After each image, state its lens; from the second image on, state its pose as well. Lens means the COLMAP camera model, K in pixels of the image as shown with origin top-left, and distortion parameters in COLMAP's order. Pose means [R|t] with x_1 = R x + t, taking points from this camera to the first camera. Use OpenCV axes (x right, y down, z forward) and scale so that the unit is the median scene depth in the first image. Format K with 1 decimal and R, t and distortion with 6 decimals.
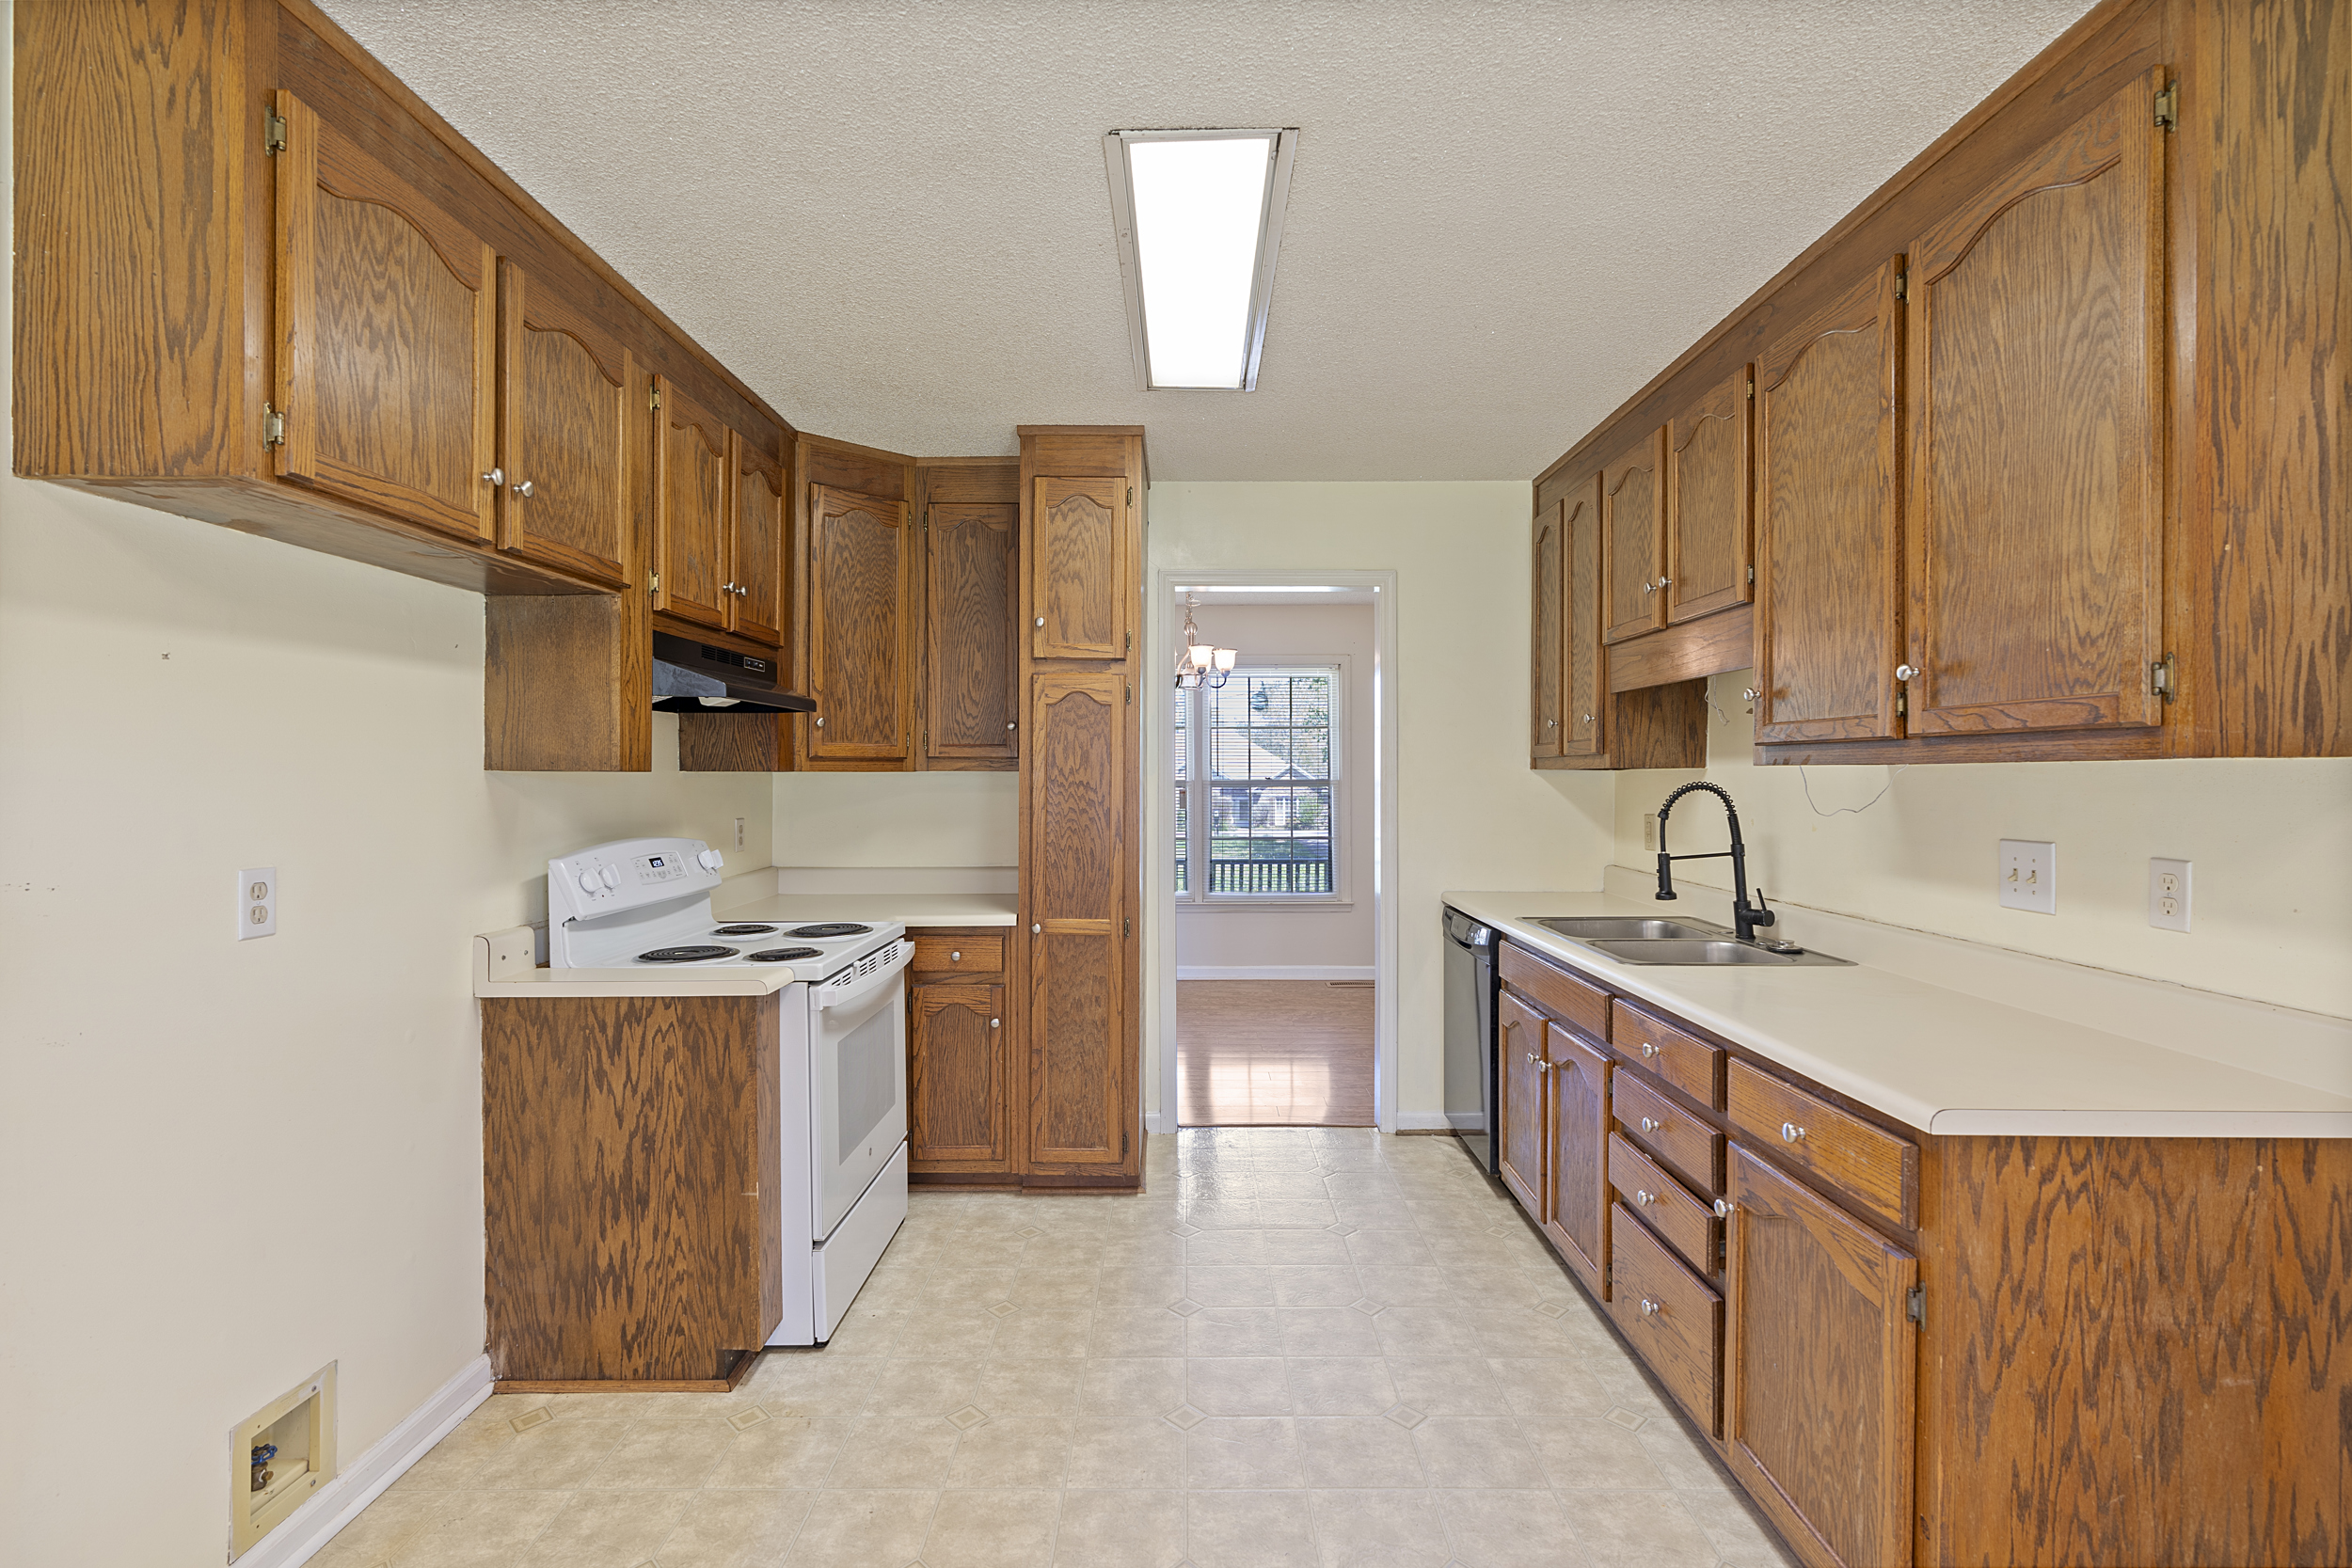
lens RADIAL K [[1069.2, 0, 1169.1], [0, 1069.2, 778.4], [0, 0, 1]] dist [-0.004379, 0.001412]
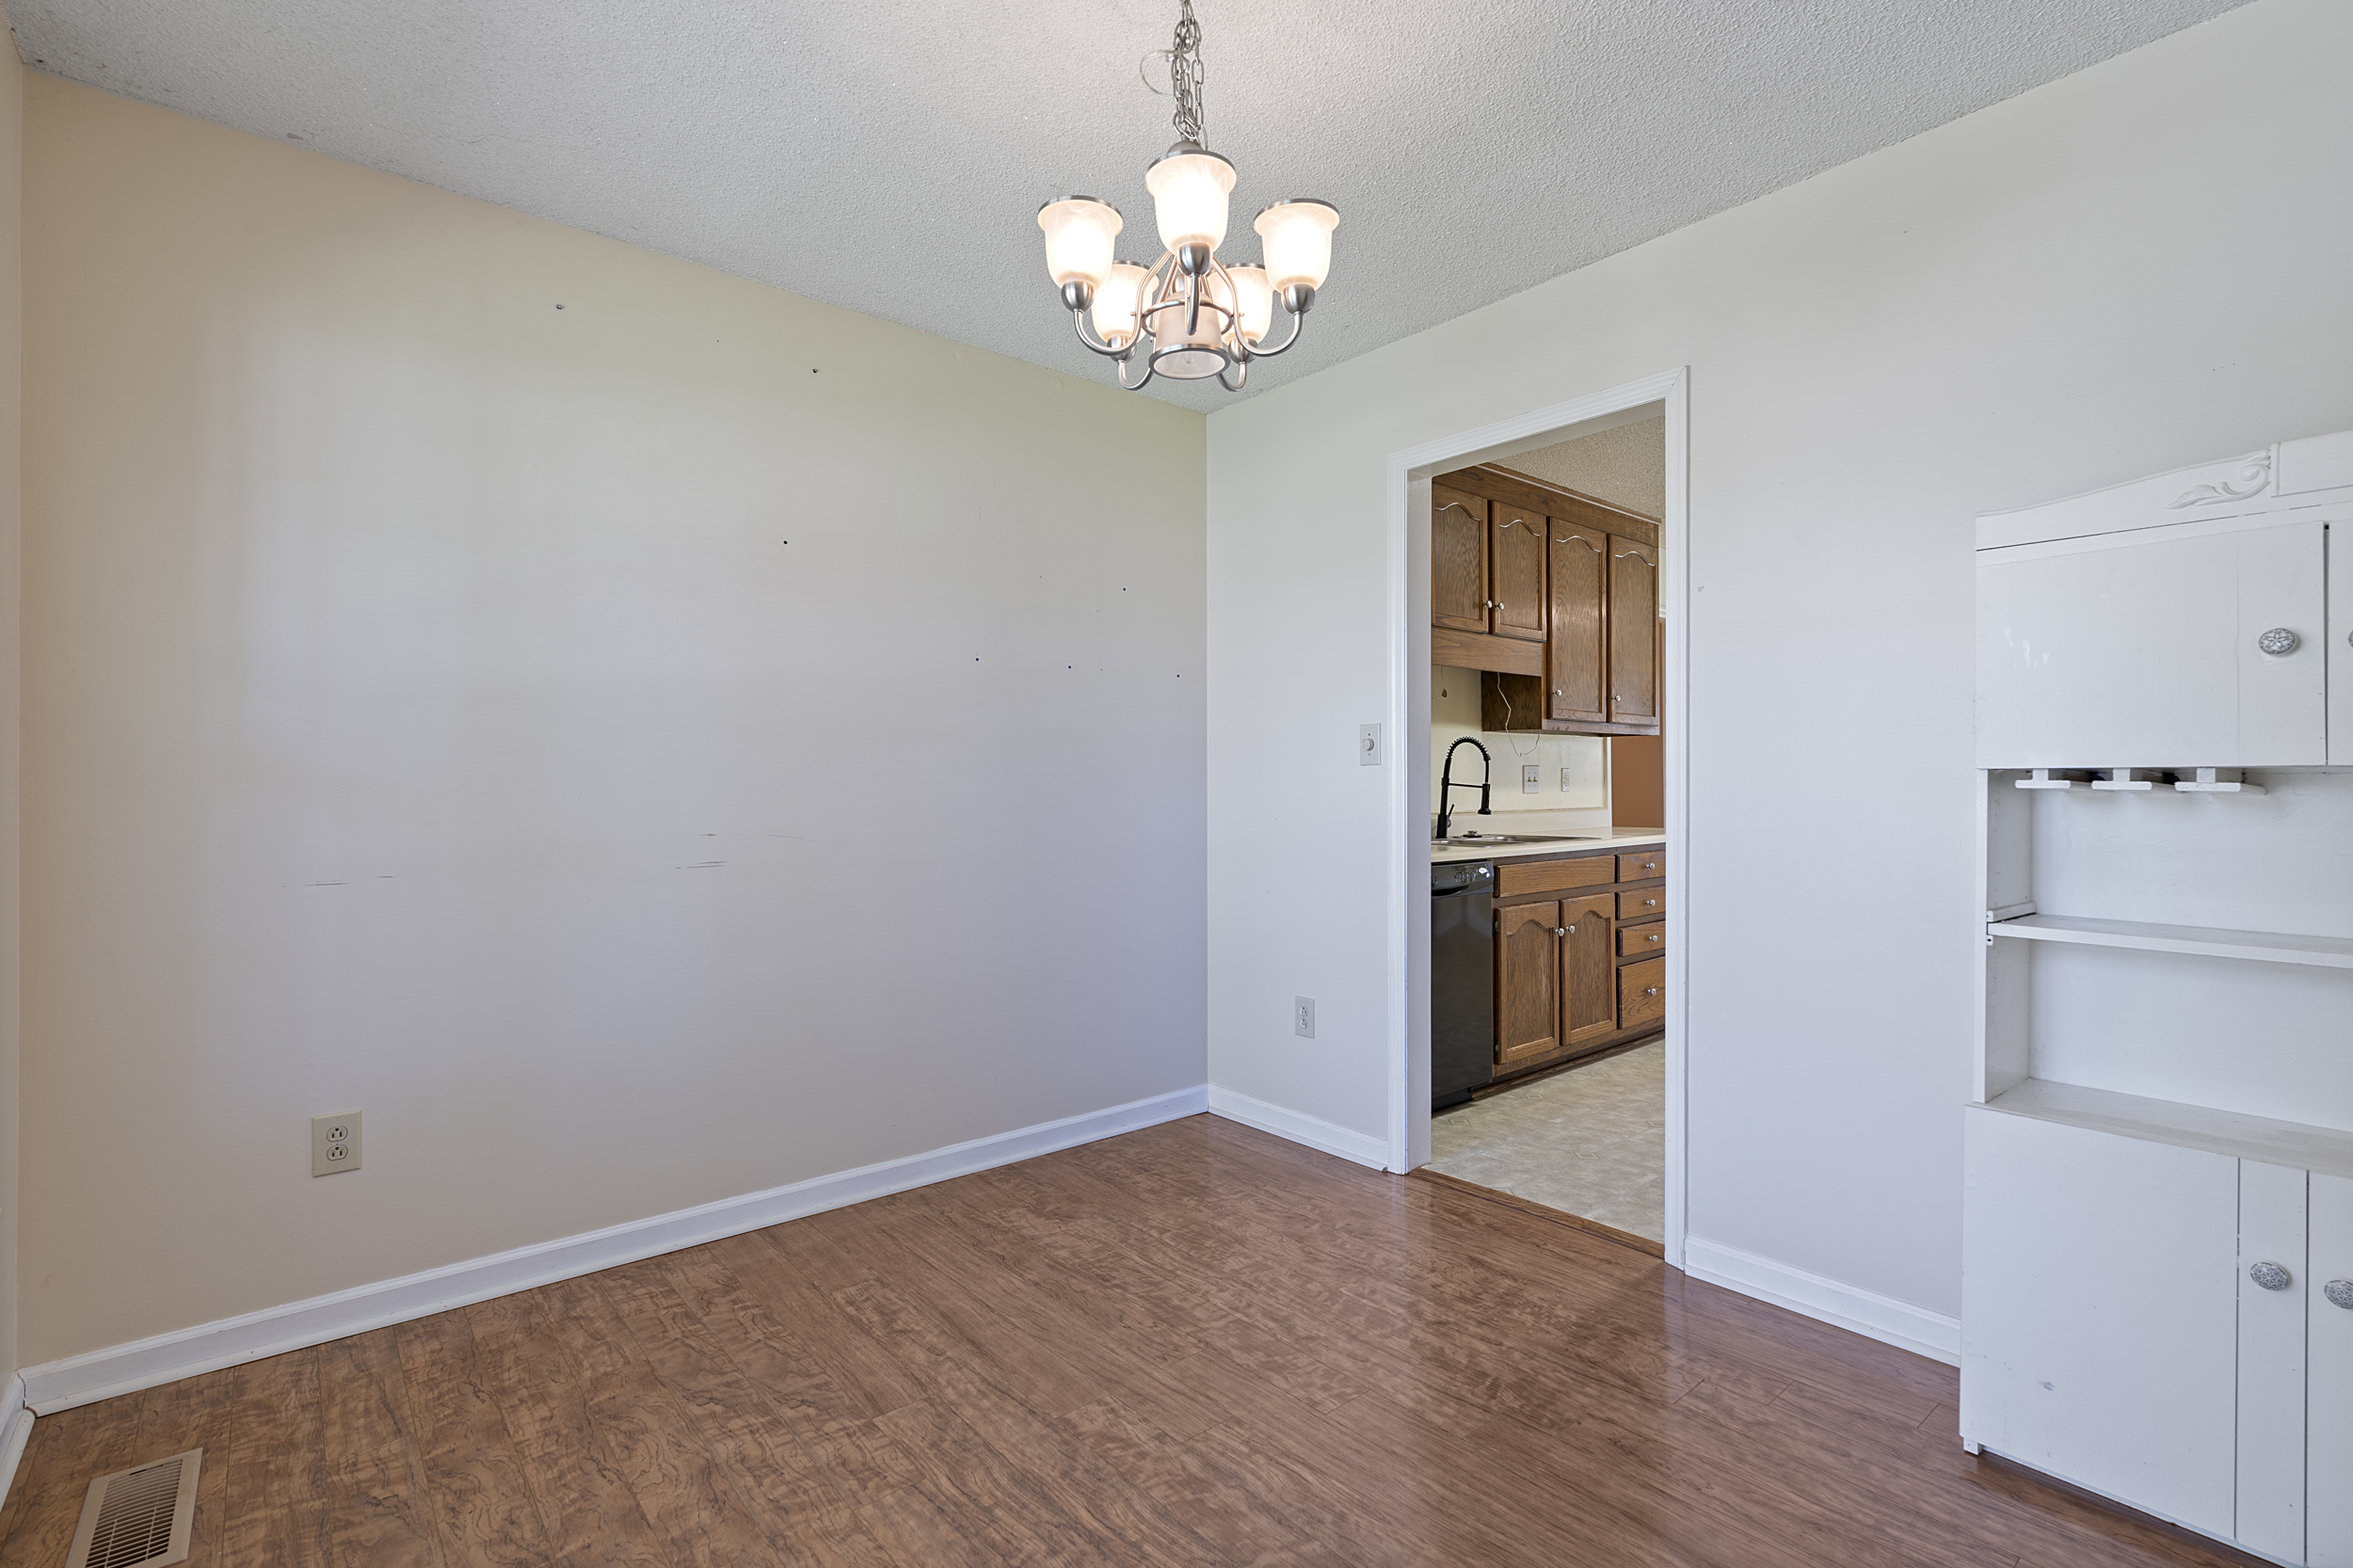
lens RADIAL K [[1069.7, 0, 1179.2], [0, 1069.7, 785.6], [0, 0, 1]] dist [-0.004379, 0.001412]
pose [[-0.645724, -0.000247, 0.763571, -0.504406], [0.006179, 0.999966, 0.005549, 0.075804], [-0.763546, 0.008301, -0.645700, 2.866974]]
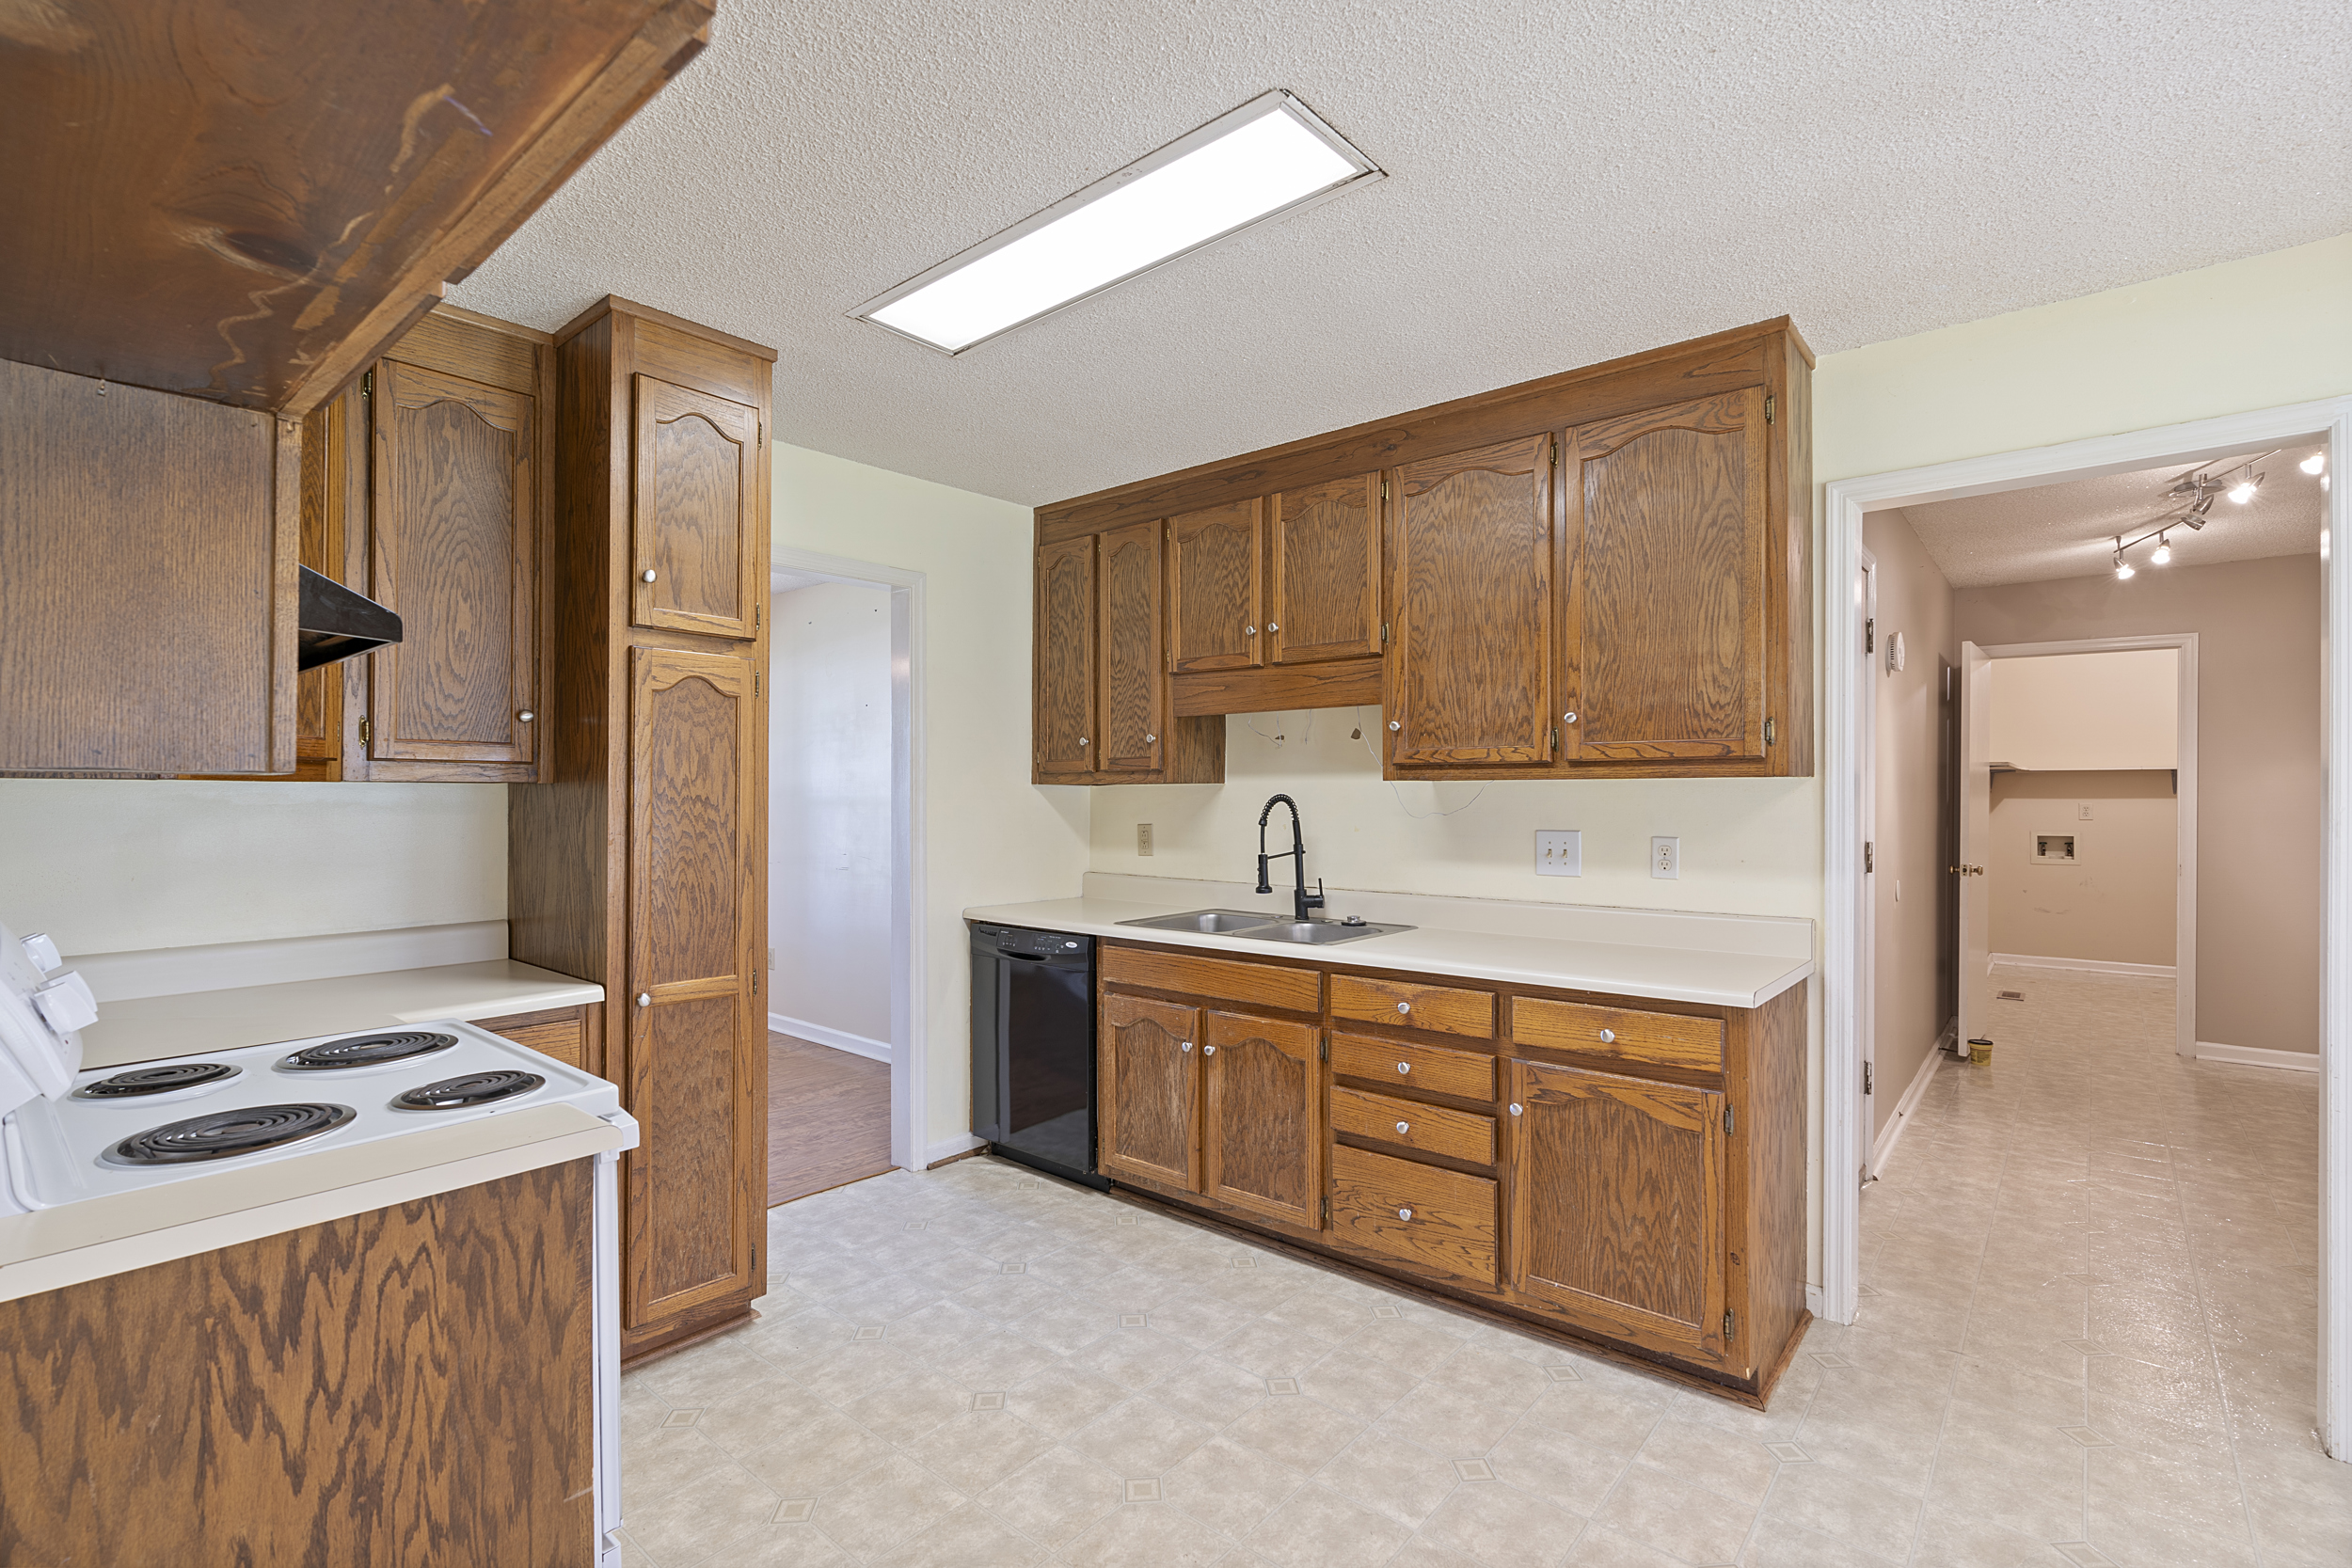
lens RADIAL K [[1069.2, 0, 1193.0], [0, 1069.2, 791.5], [0, 0, 1]] dist [-0.004379, 0.001412]
pose [[0.641820, 0.000923, 0.766855, -0.627075], [0.003883, 0.999983, -0.004454, 0.006189], [-0.766846, 0.005837, 0.641805, 0.361712]]
